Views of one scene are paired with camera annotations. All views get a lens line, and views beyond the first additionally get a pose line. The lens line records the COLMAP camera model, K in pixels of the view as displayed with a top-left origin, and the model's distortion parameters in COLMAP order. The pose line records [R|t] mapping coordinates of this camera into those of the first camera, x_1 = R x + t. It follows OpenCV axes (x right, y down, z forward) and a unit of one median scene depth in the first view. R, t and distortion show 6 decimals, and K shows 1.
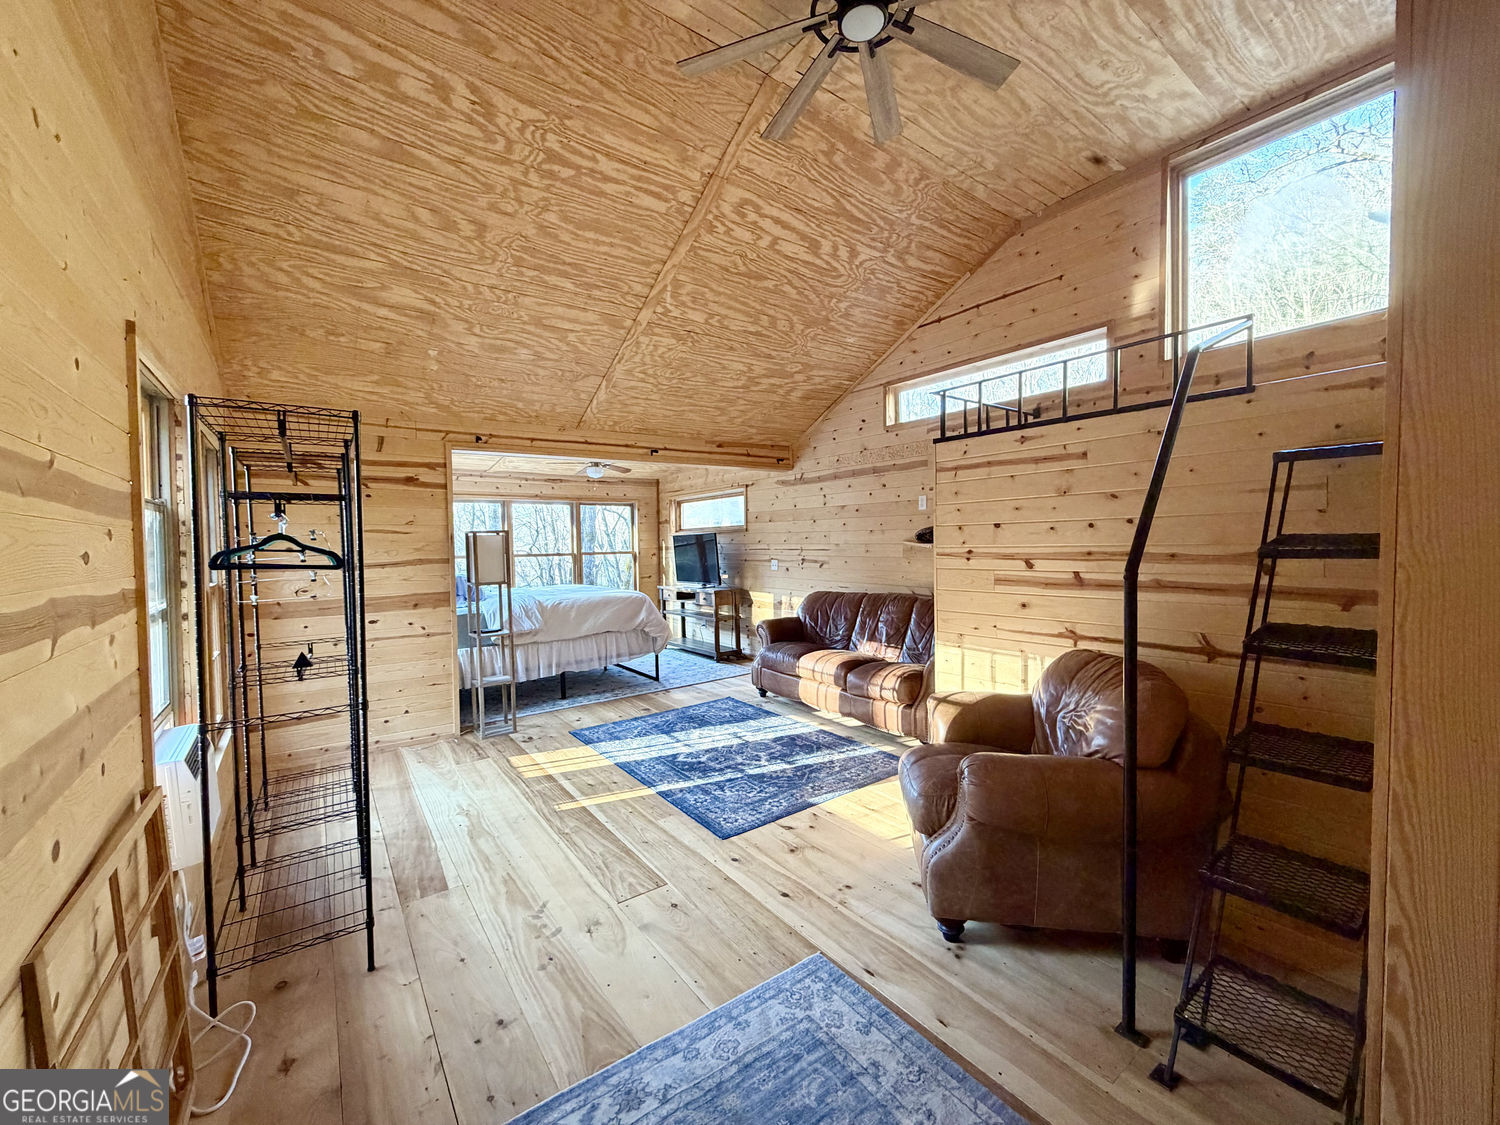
lens RADIAL K [[597.0, 0, 749.0], [0, 597.0, 563.4], [0, 0, 1]] dist [0.001085, 0.000119]
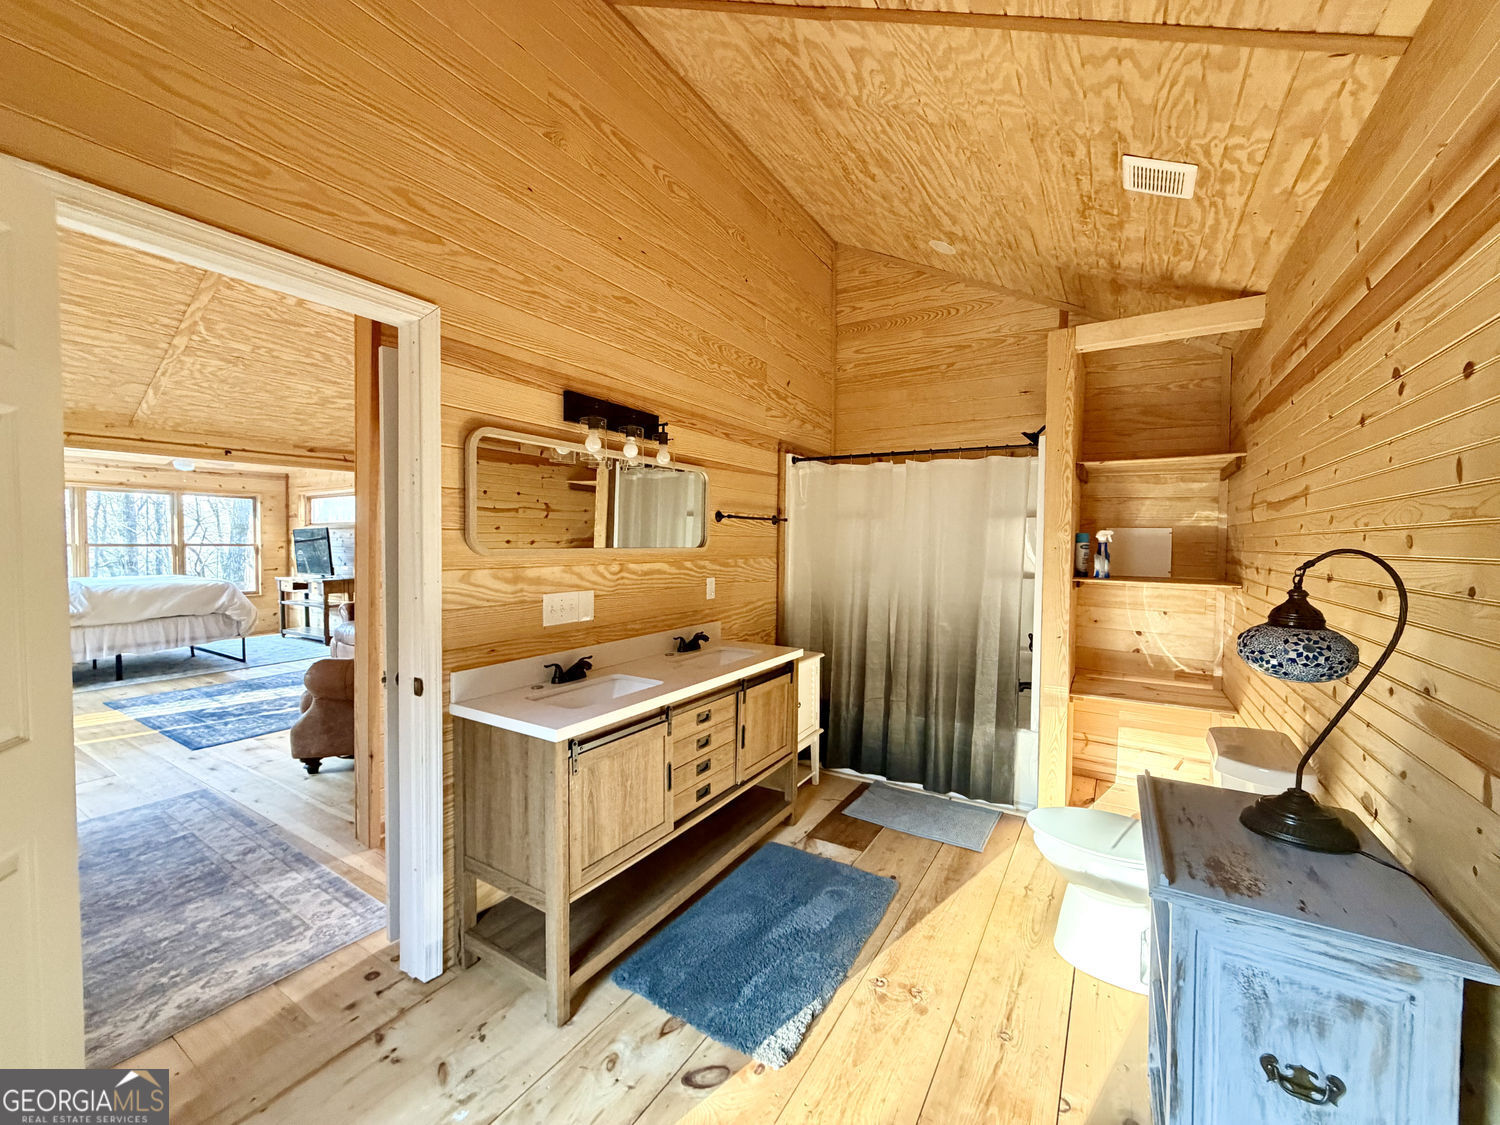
lens RADIAL K [[597.0, 0, 746.1], [0, 597.0, 560.6], [0, 0, 1]] dist [0.001085, 0.000119]
pose [[0.929856, 0.011713, 0.367738, 0.442328], [-0.008597, 0.999912, -0.010111, 0.024300], [-0.367824, 0.006240, 0.929874, -0.521158]]
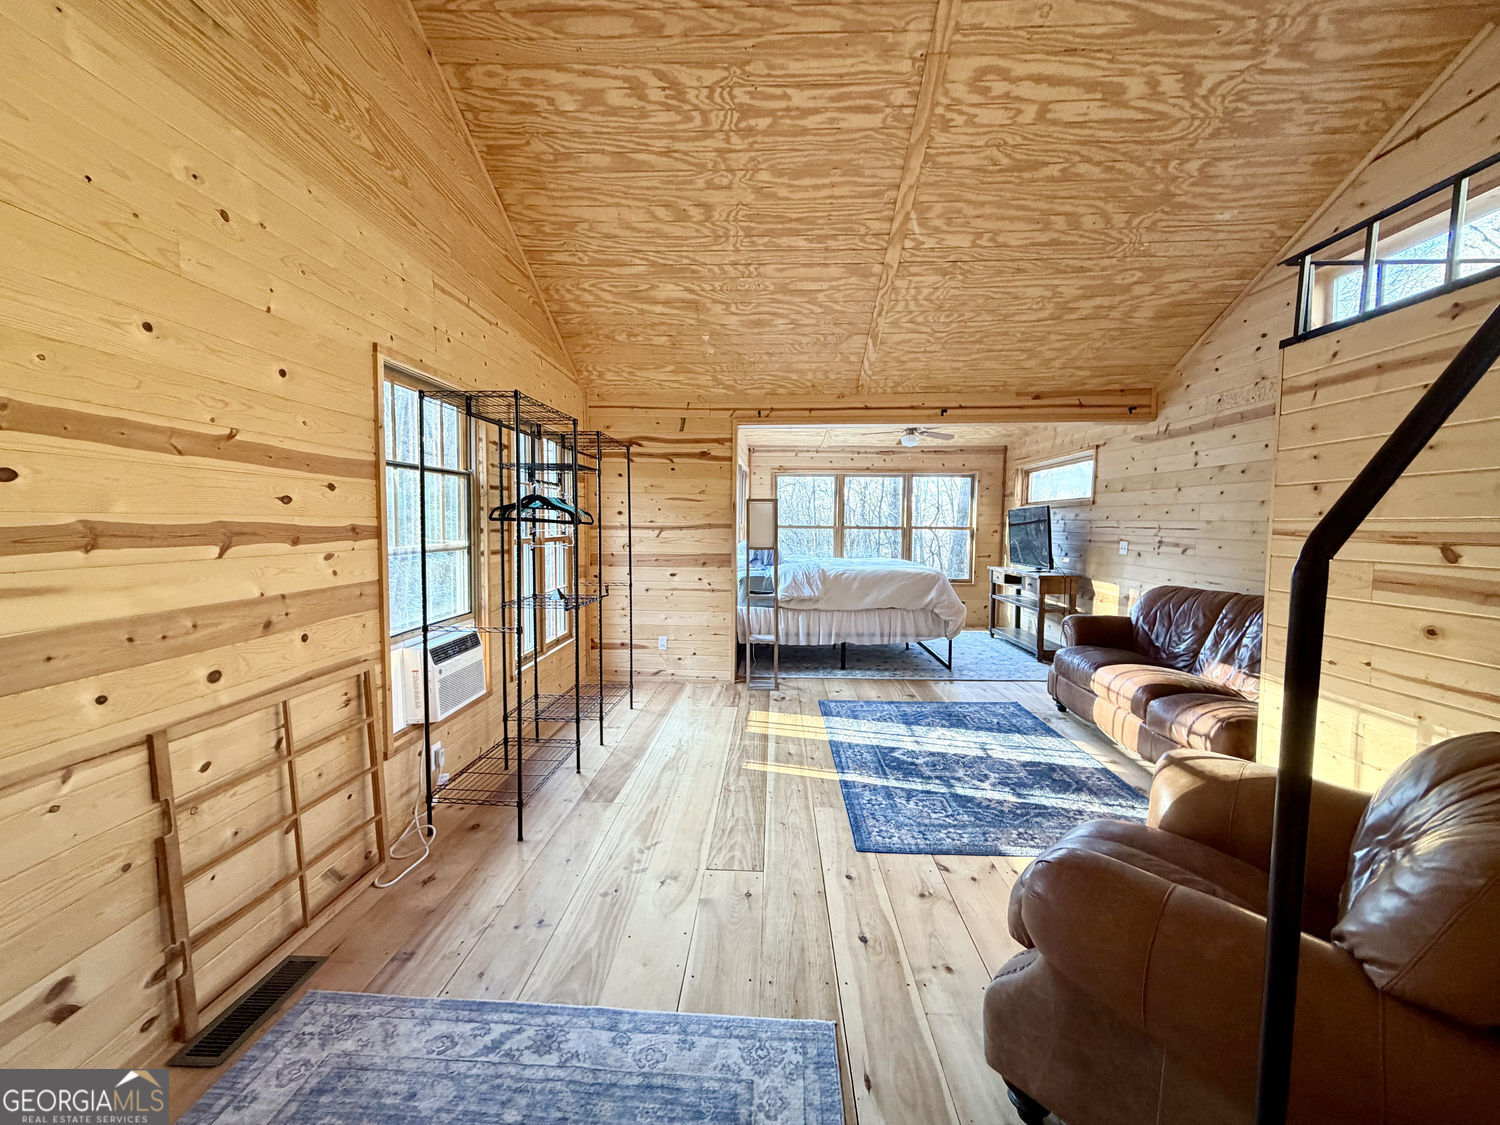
lens RADIAL K [[597.0, 0, 749.1], [0, 597.0, 563.3], [0, 0, 1]] dist [0.001085, 0.000119]
pose [[0.778563, 0.065965, -0.624090, 0.245318], [-0.043865, 0.997748, 0.050738, 0.007488], [0.626032, -0.012128, 0.779703, 0.166021]]
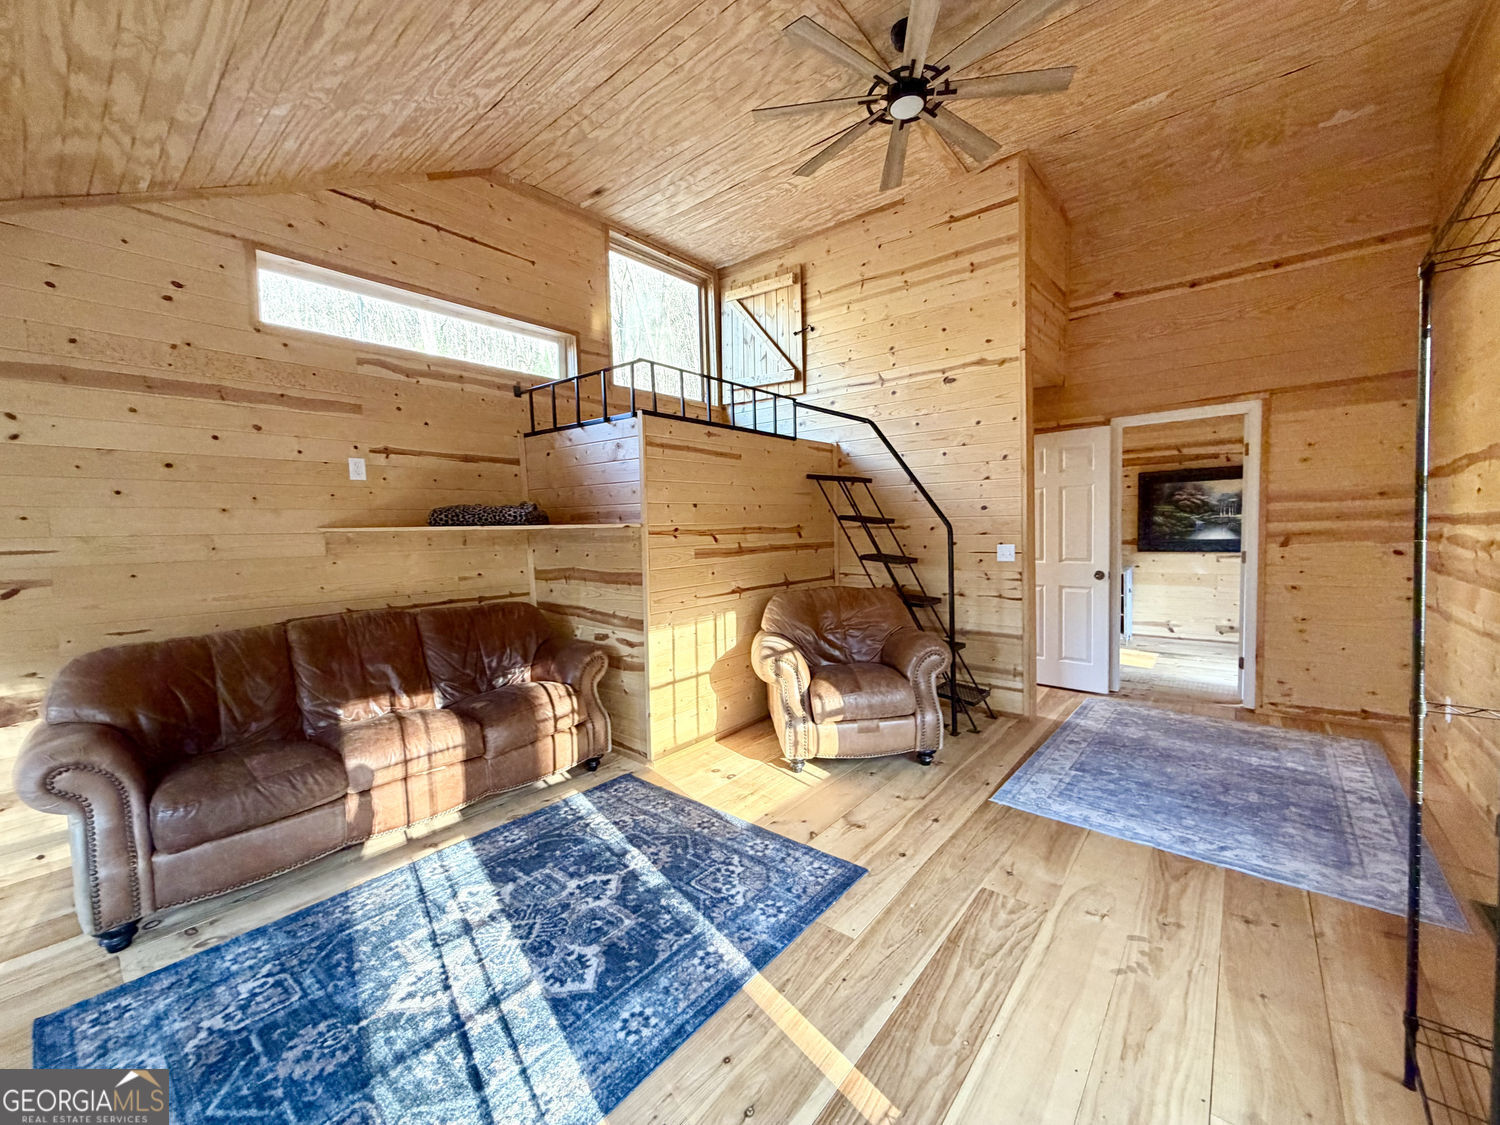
lens RADIAL K [[597.0, 0, 749.2], [0, 597.0, 563.0], [0, 0, 1]] dist [0.001085, 0.000119]
pose [[-0.235109, -0.034253, 0.971365, -0.556239], [0.069242, 0.996249, 0.051890, -0.005787], [-0.969500, 0.079459, -0.231855, 0.932621]]
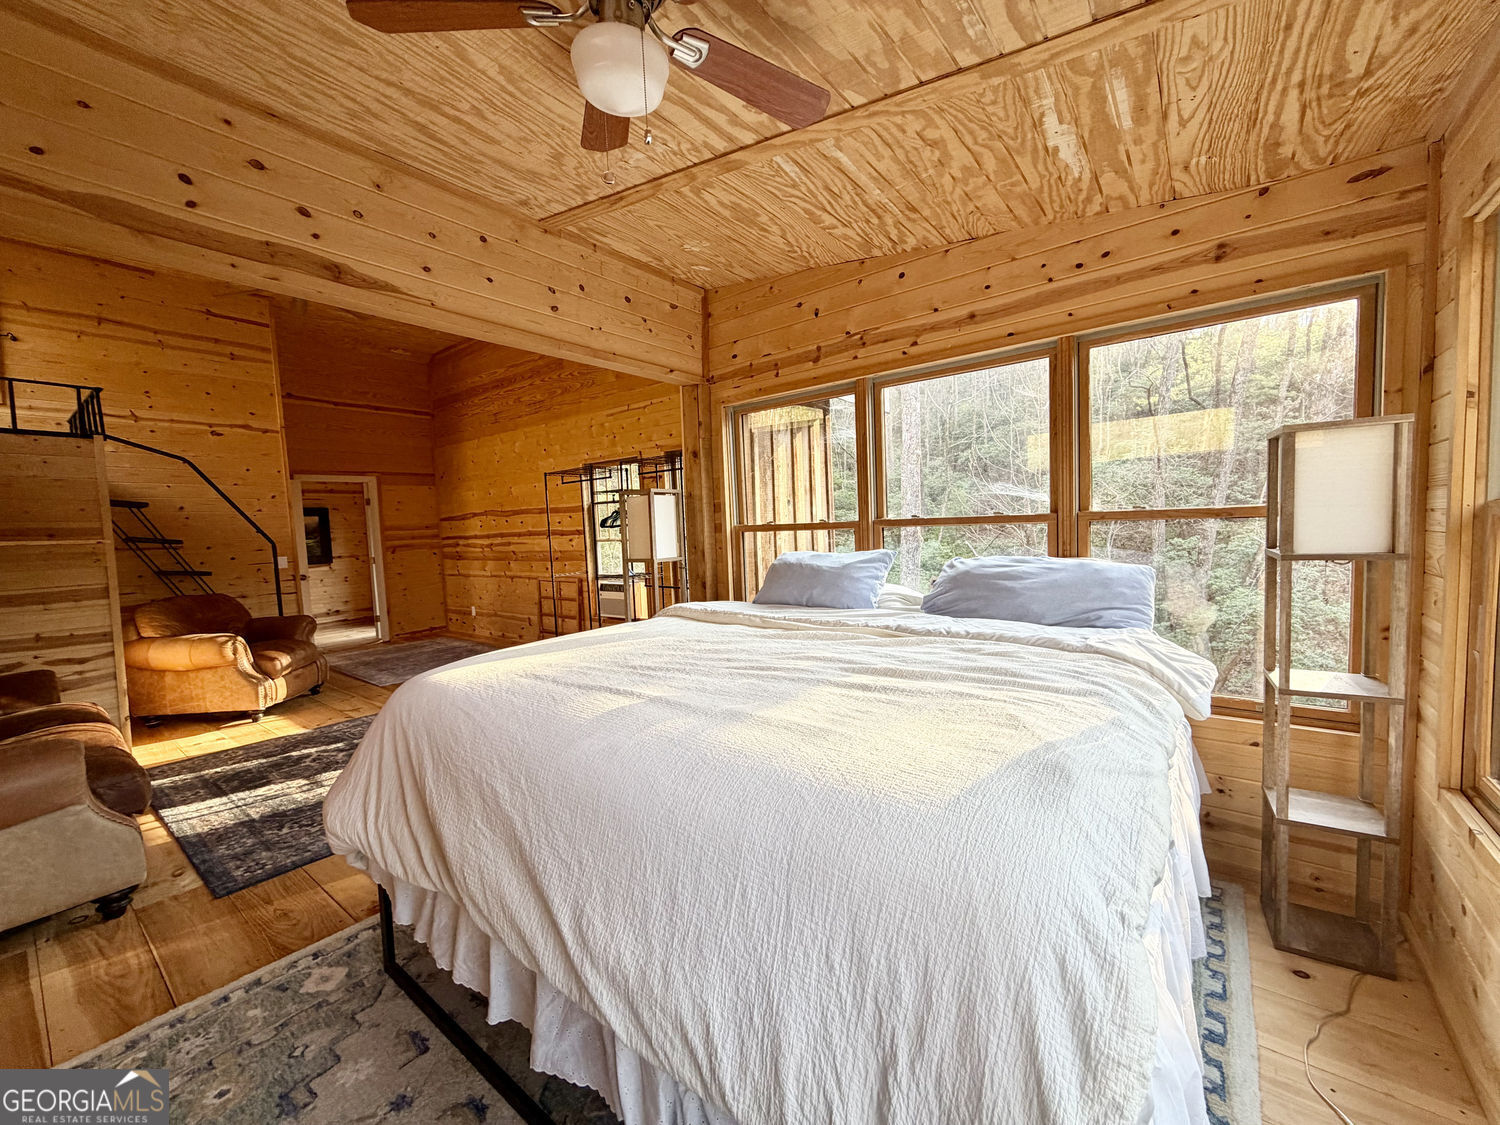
lens RADIAL K [[597.0, 0, 744.9], [0, 597.0, 565.0], [0, 0, 1]] dist [0.001085, 0.000119]
pose [[-0.962625, 0.073516, -0.260671, -0.394048], [0.045540, 0.992688, 0.111792, -0.045852], [0.266983, 0.095743, -0.958933, 1.976249]]
